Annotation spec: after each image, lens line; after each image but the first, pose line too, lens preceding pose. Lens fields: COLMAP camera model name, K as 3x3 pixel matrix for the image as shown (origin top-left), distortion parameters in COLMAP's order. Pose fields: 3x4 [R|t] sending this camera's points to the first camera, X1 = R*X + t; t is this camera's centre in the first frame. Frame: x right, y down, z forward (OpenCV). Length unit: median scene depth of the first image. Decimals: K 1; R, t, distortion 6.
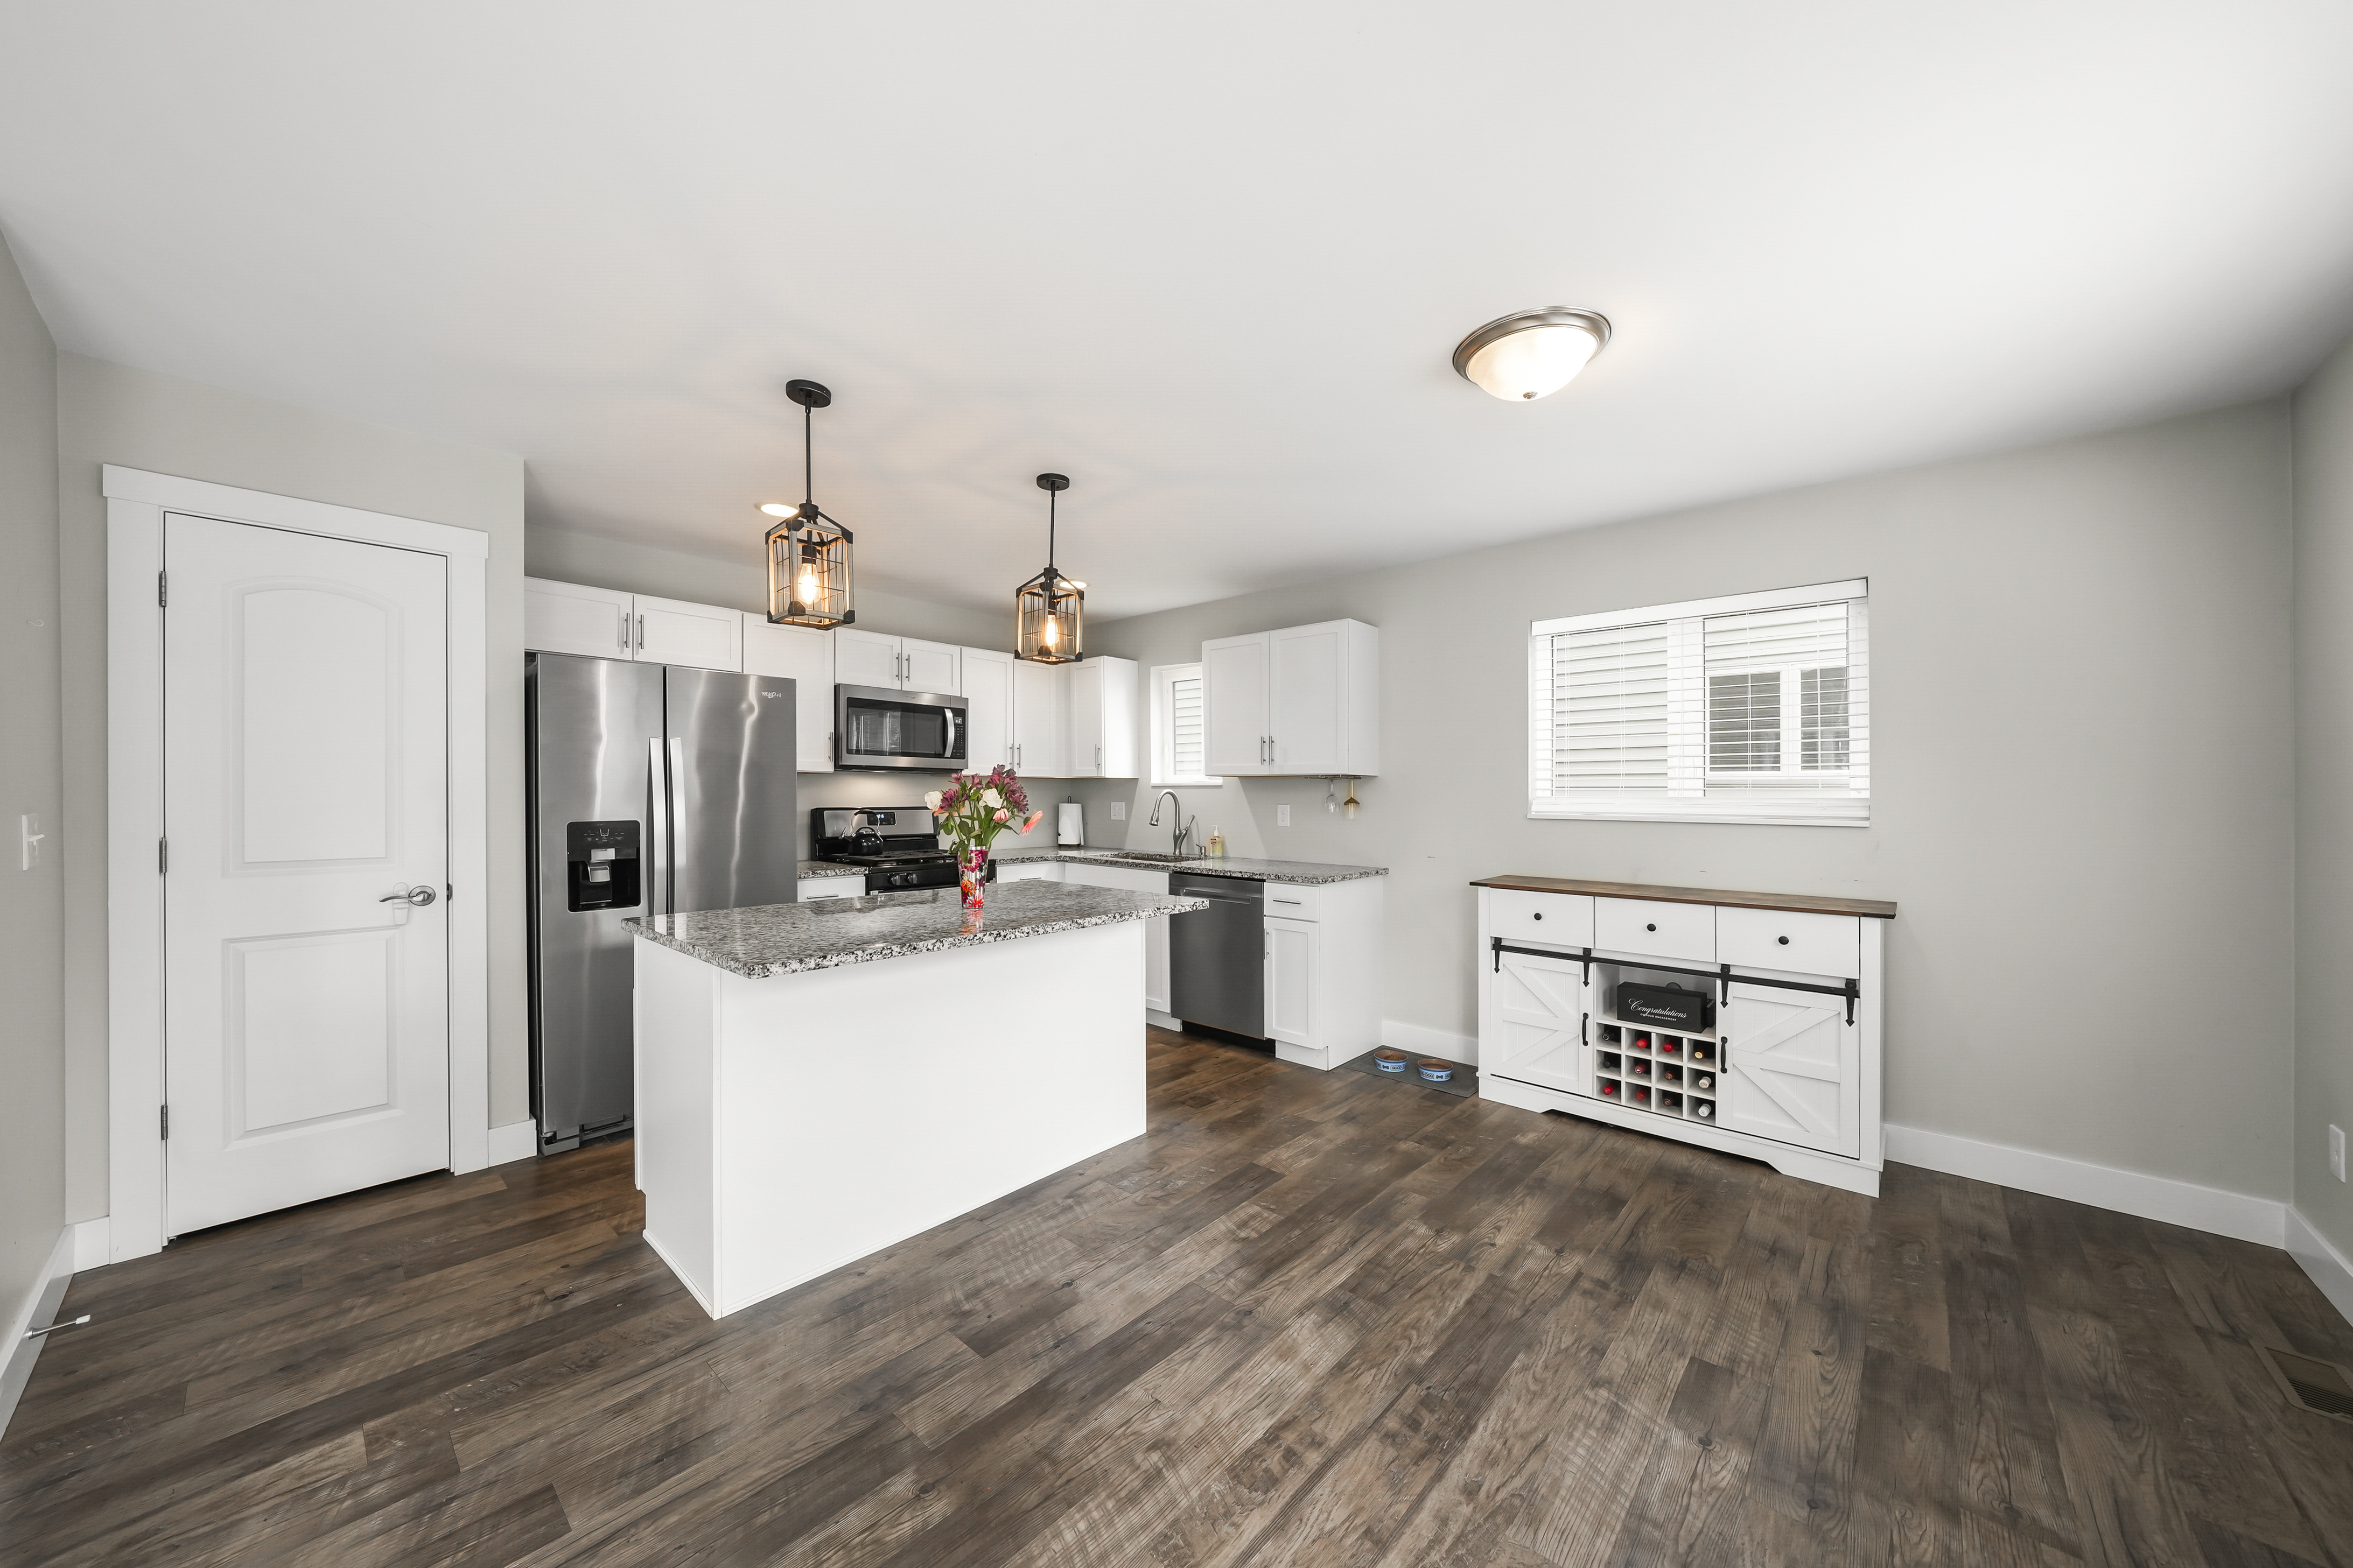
lens RADIAL K [[826.3, 0, 1159.2], [0, 826.3, 806.0], [0, 0, 1]] dist [-0.012395, 0.002000]
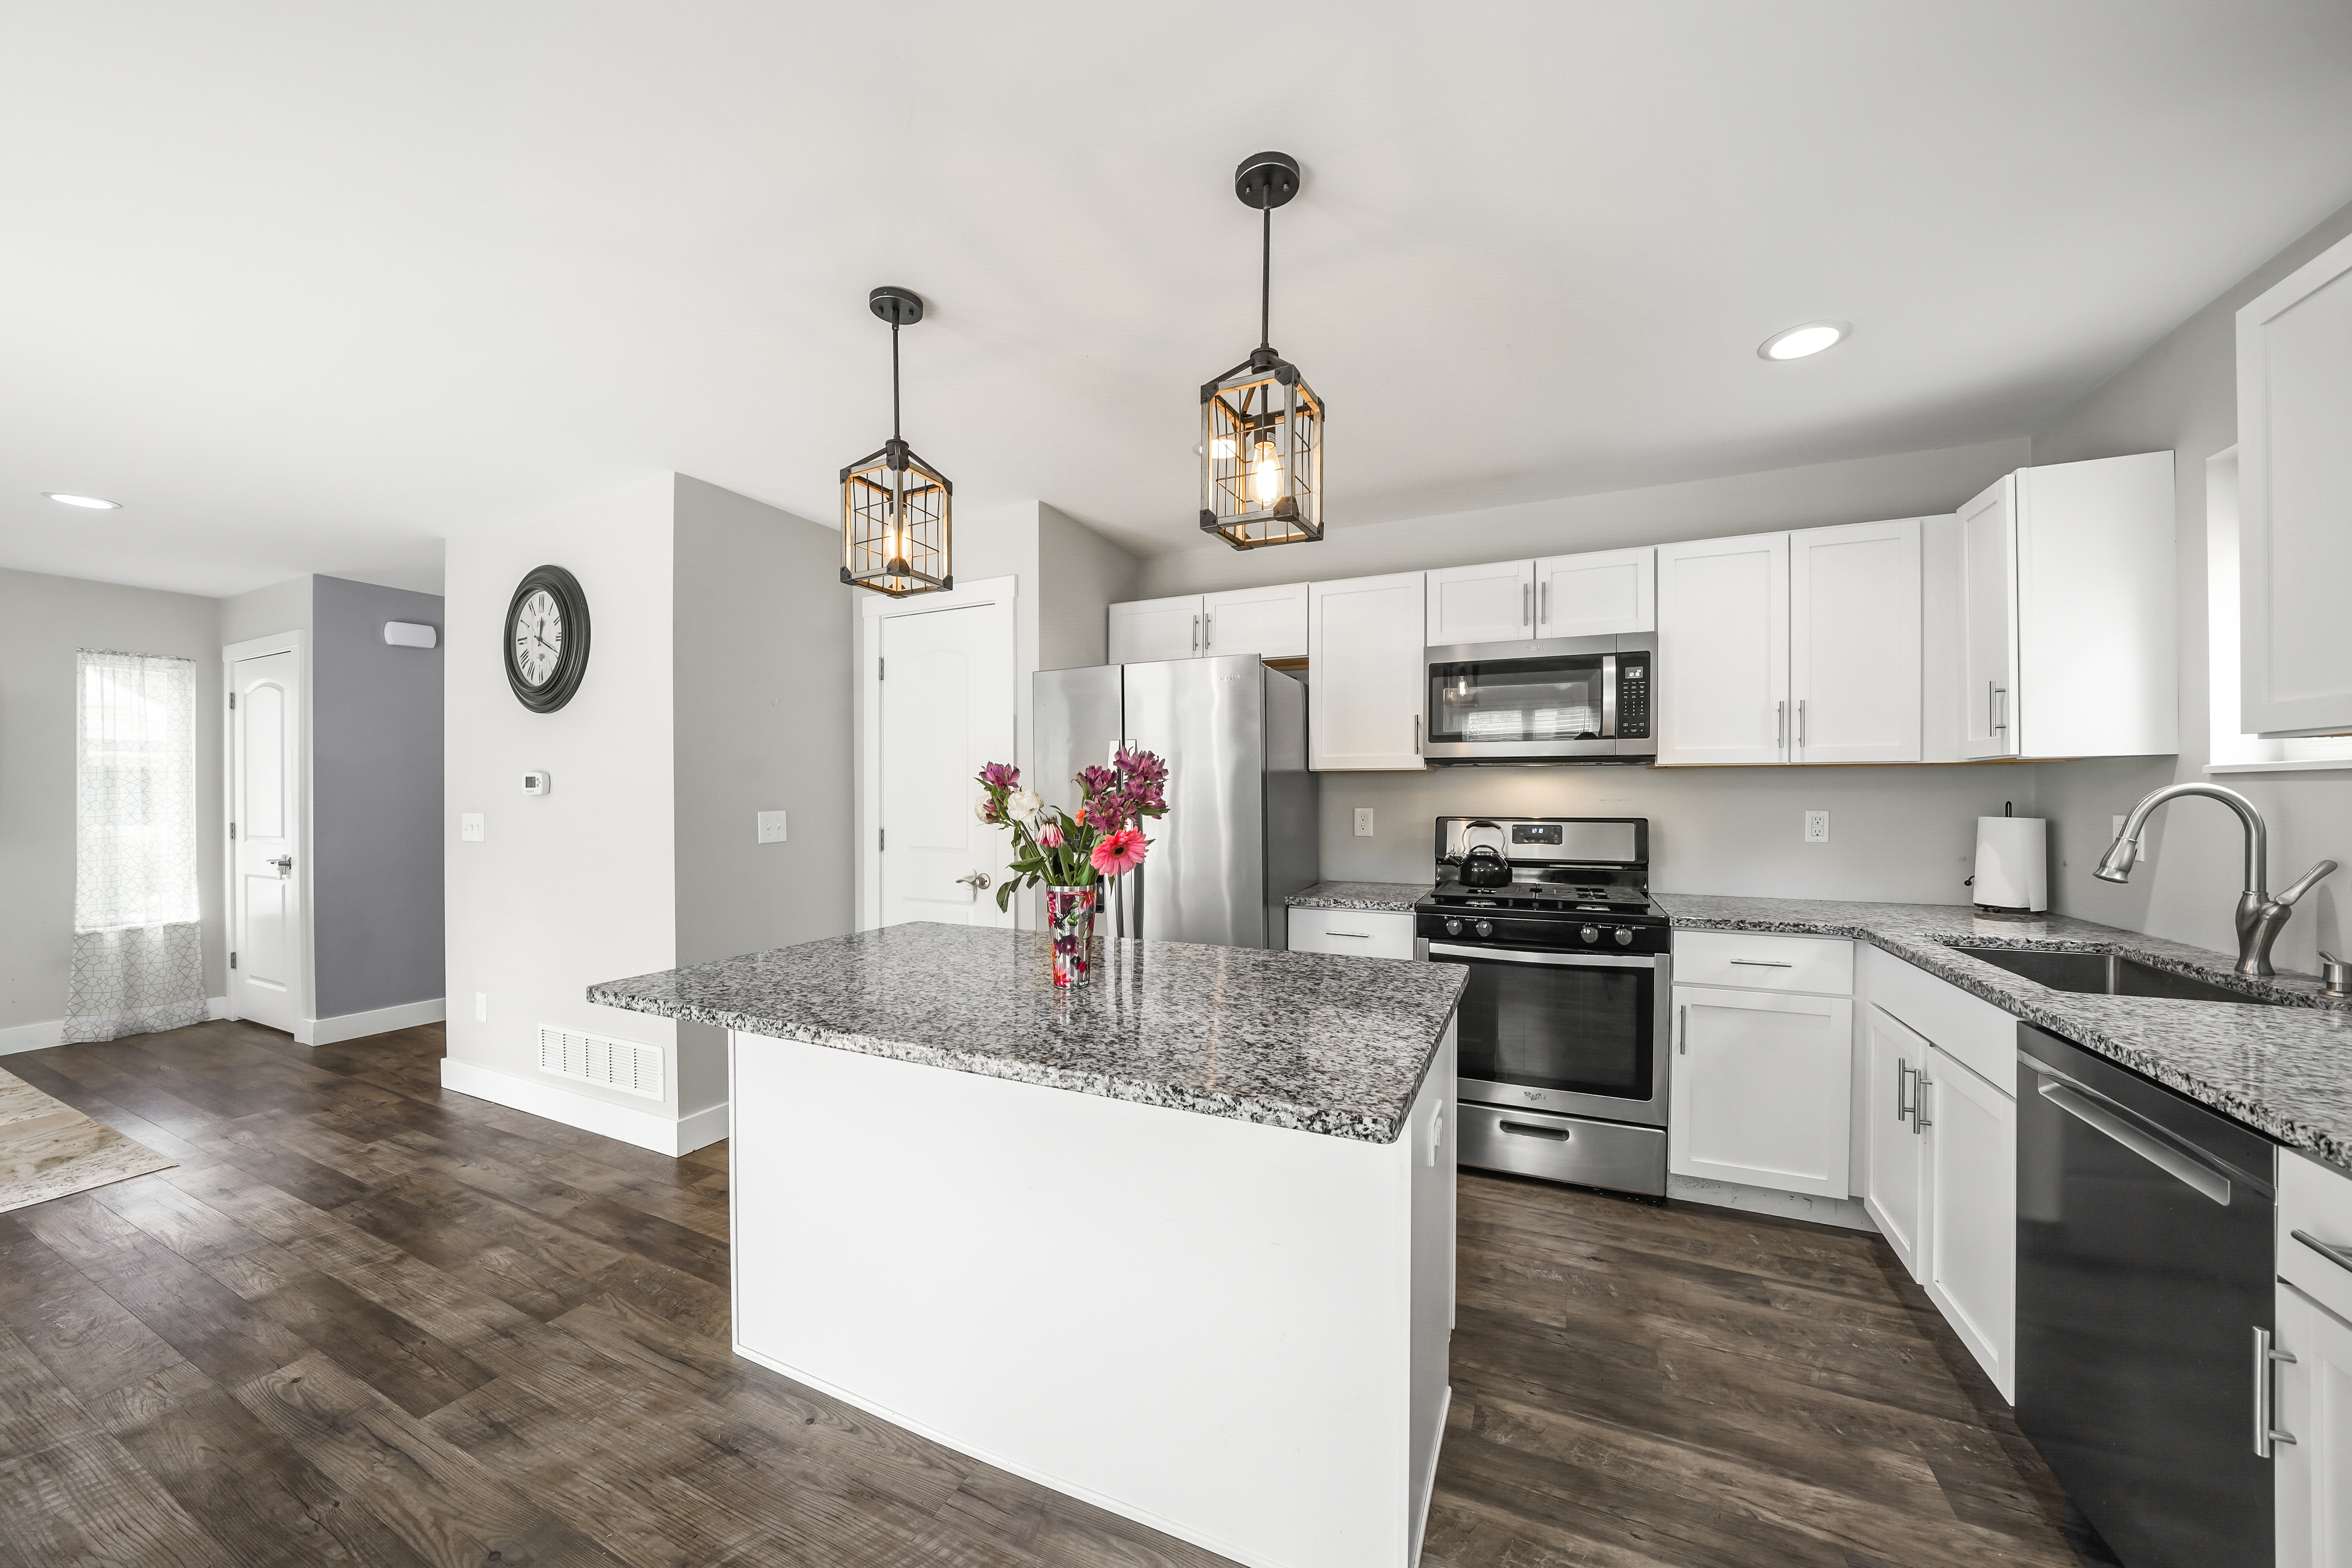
lens RADIAL K [[818.9, 0, 1172.1], [0, 818.9, 798.9], [0, 0, 1]] dist [-0.019442, 0.000090]
pose [[0.299308, -0.003292, -0.954151, 0.343948], [-0.011460, 0.999910, -0.007045, -0.009141], [0.954088, 0.013043, 0.299243, 0.810522]]
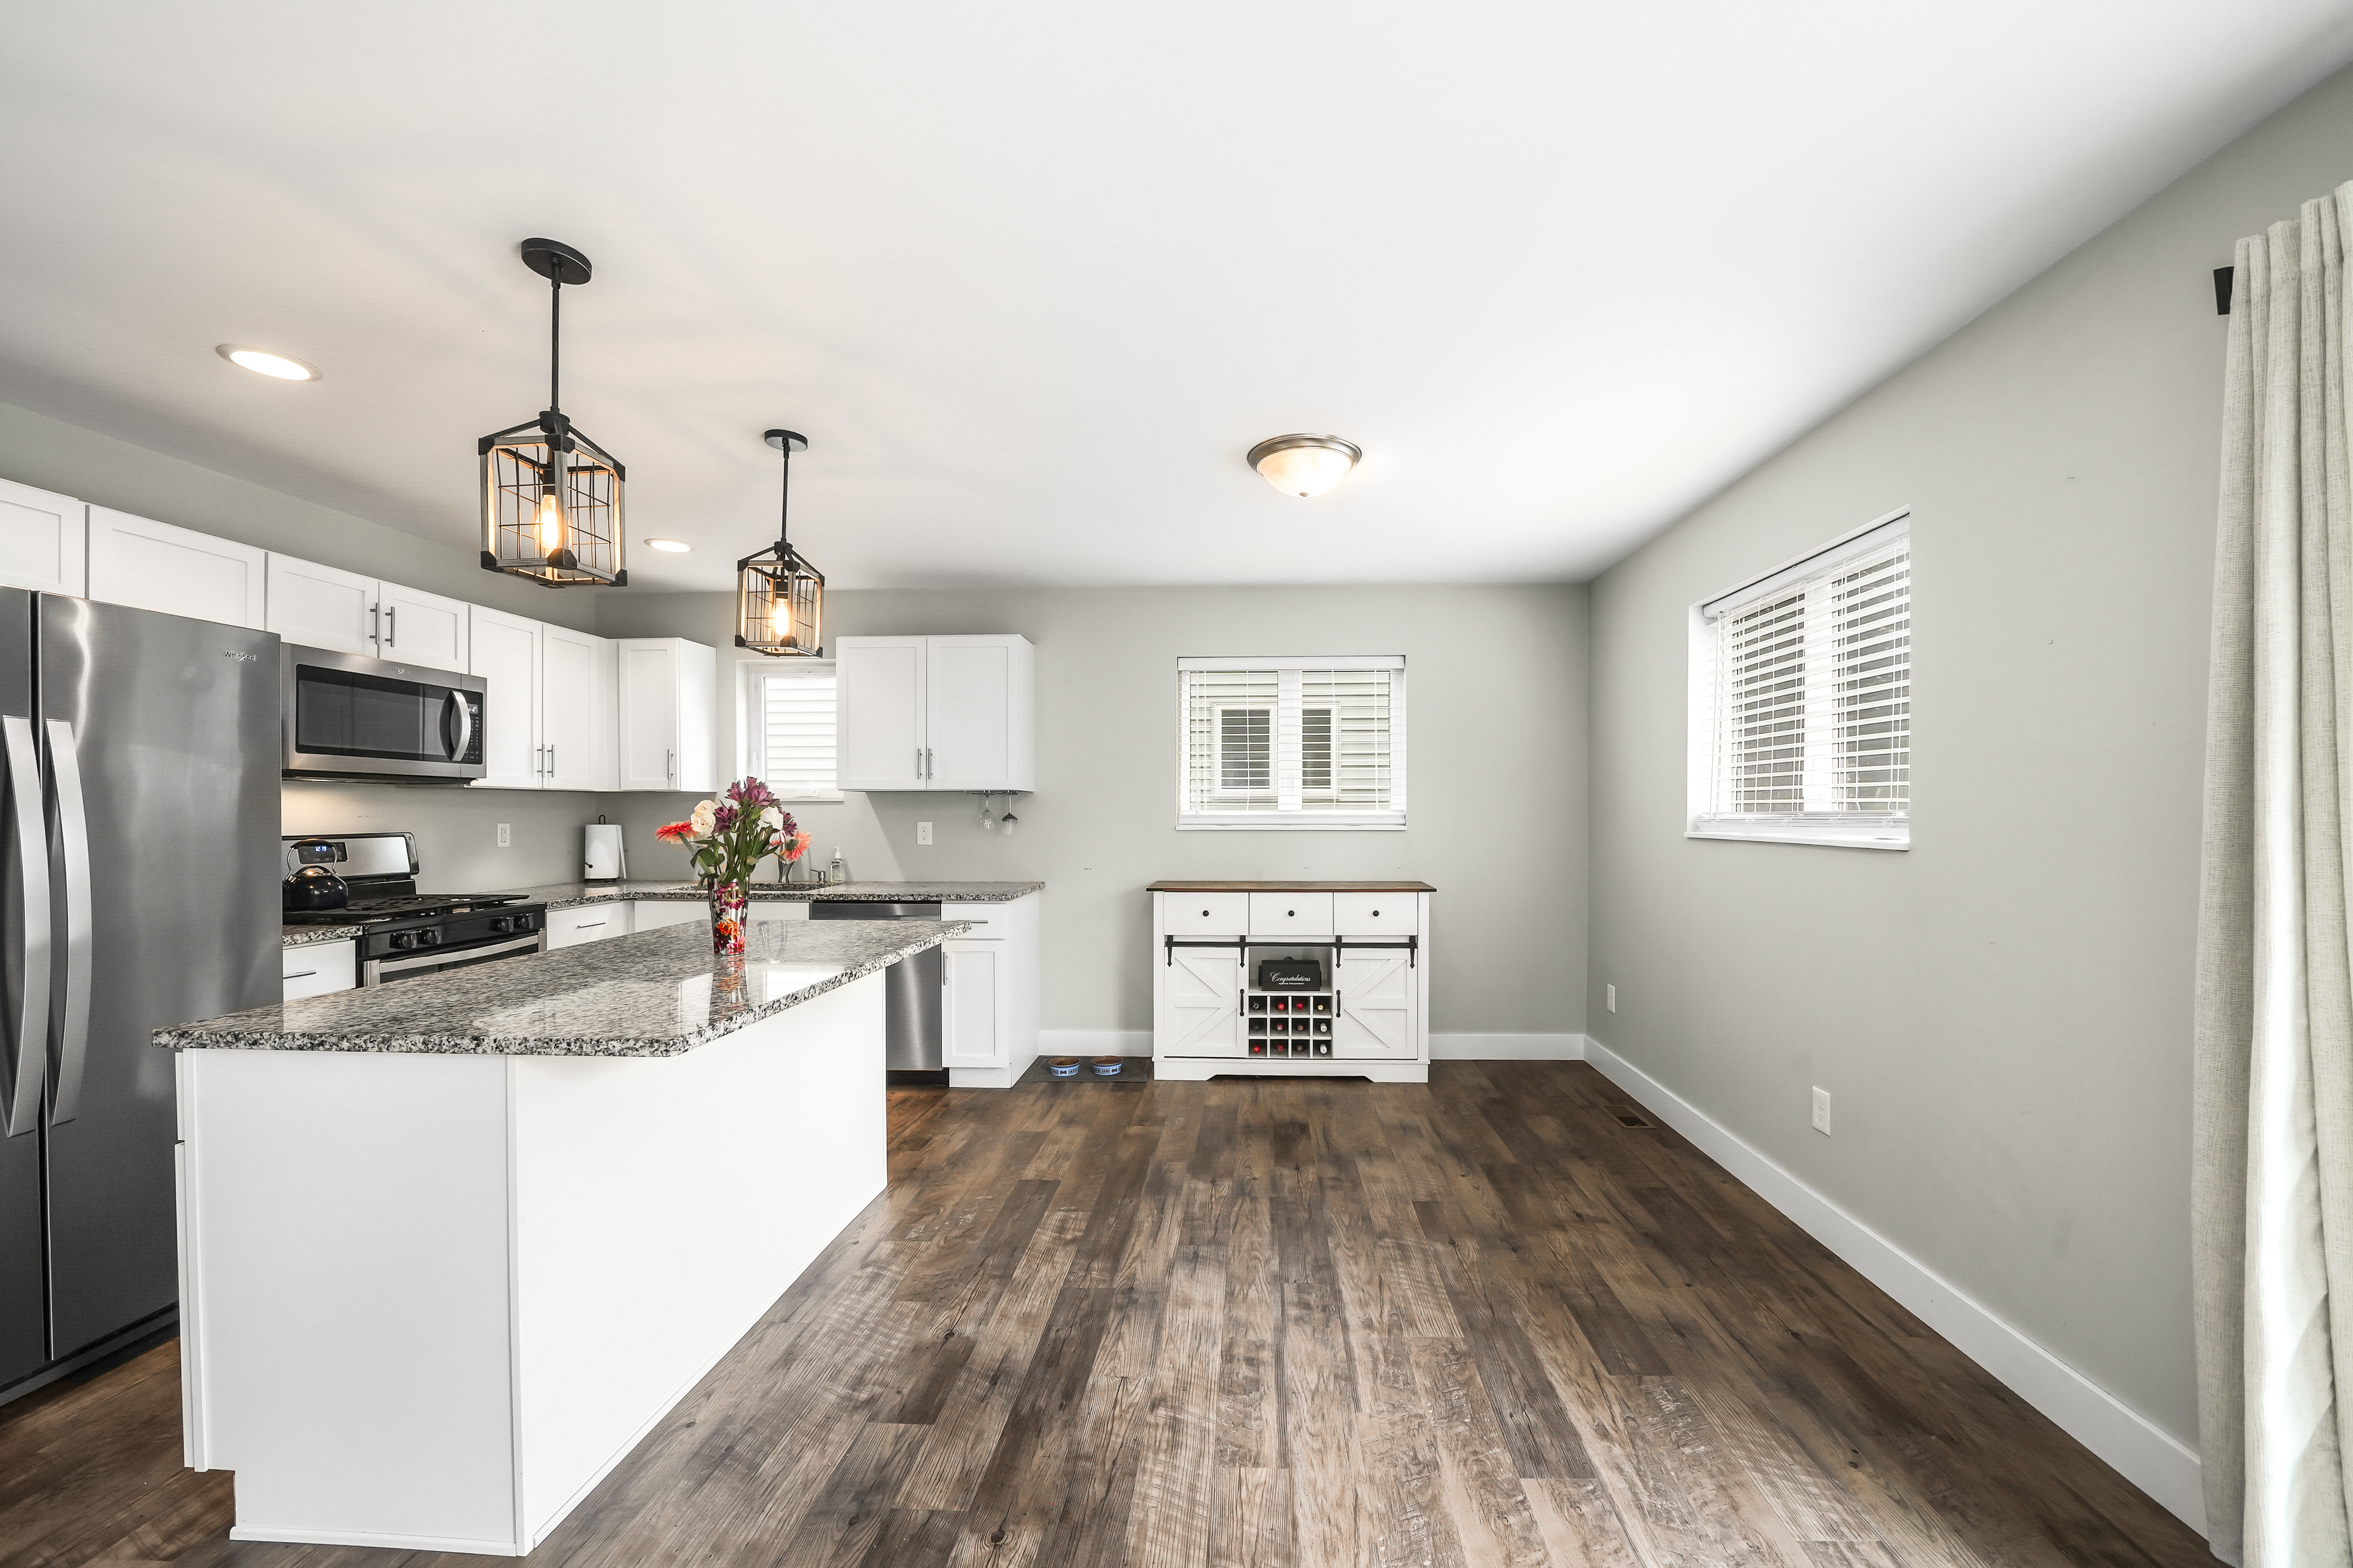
lens RADIAL K [[887.8, 0, 1223.5], [0, 887.8, 832.1], [0, 0, 1]] dist [-0.021519, 0.000188]
pose [[0.759893, -0.022452, 0.649660, -0.375103], [0.014822, 0.999742, 0.017213, -0.003106], [-0.649879, -0.003451, 0.760030, 0.026837]]
